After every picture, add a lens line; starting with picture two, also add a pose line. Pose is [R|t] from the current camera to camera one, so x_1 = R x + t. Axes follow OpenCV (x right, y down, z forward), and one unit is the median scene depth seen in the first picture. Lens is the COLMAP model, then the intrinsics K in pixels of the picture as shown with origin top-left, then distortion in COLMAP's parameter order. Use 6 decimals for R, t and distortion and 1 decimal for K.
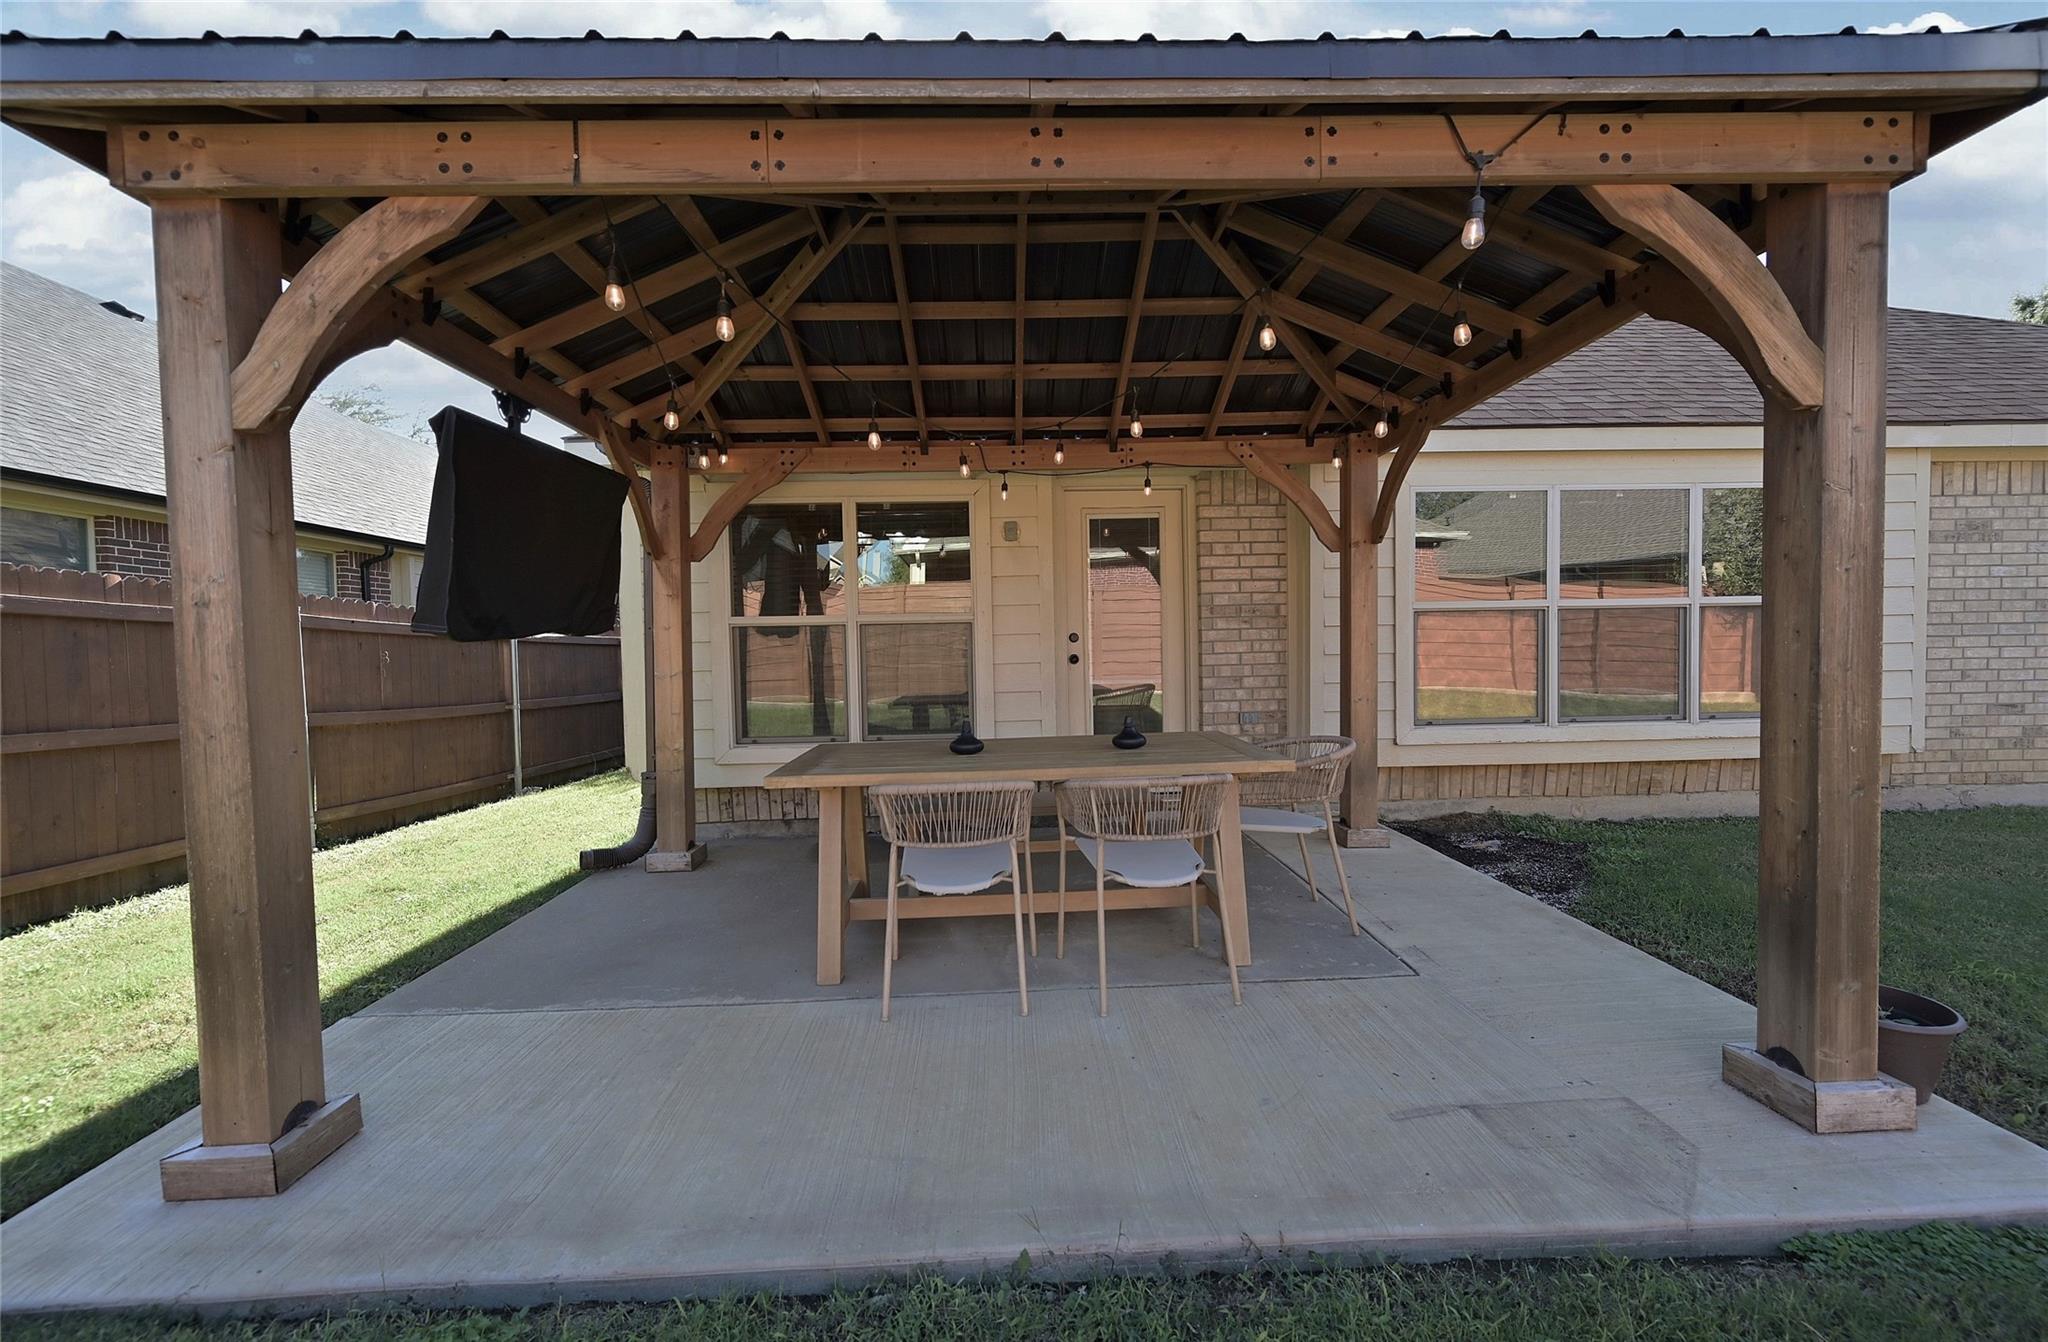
lens RADIAL K [[817.8, 0, 1024.0], [0, 817.8, 671.0], [0, 0, 1]] dist [-0.000725, -0.000363]
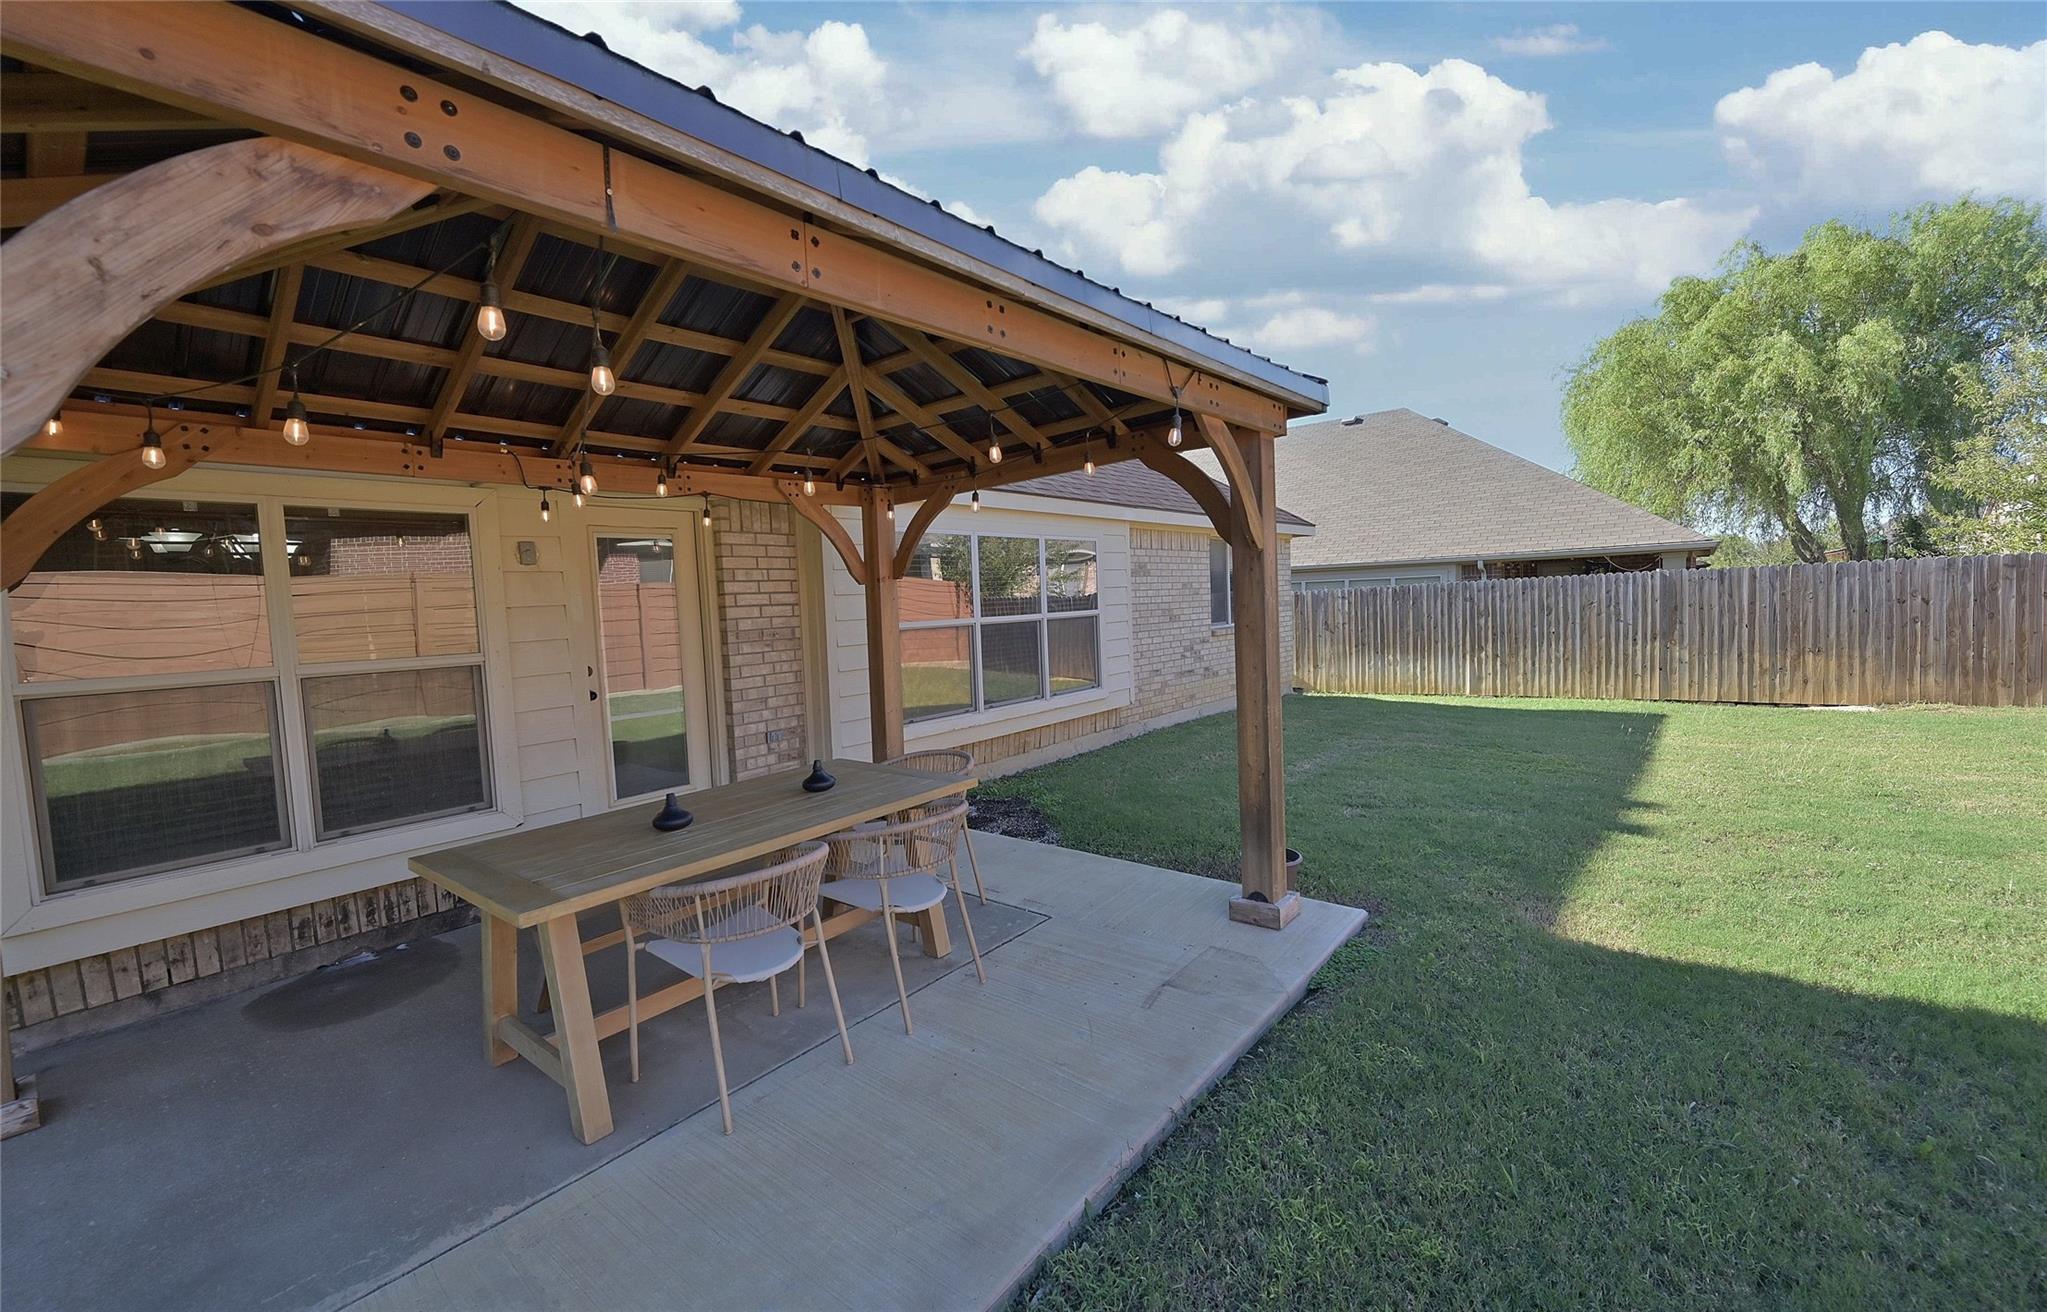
lens RADIAL K [[829.7, 0, 1023.5], [0, 829.7, 656.0], [0, 0, 1]] dist [-0.000756, 0.000058]
pose [[0.655298, -0.059017, 0.753061, -0.422197], [0.053859, 0.998056, 0.031350, -0.083595], [-0.753448, 0.020015, 0.657203, 0.079982]]
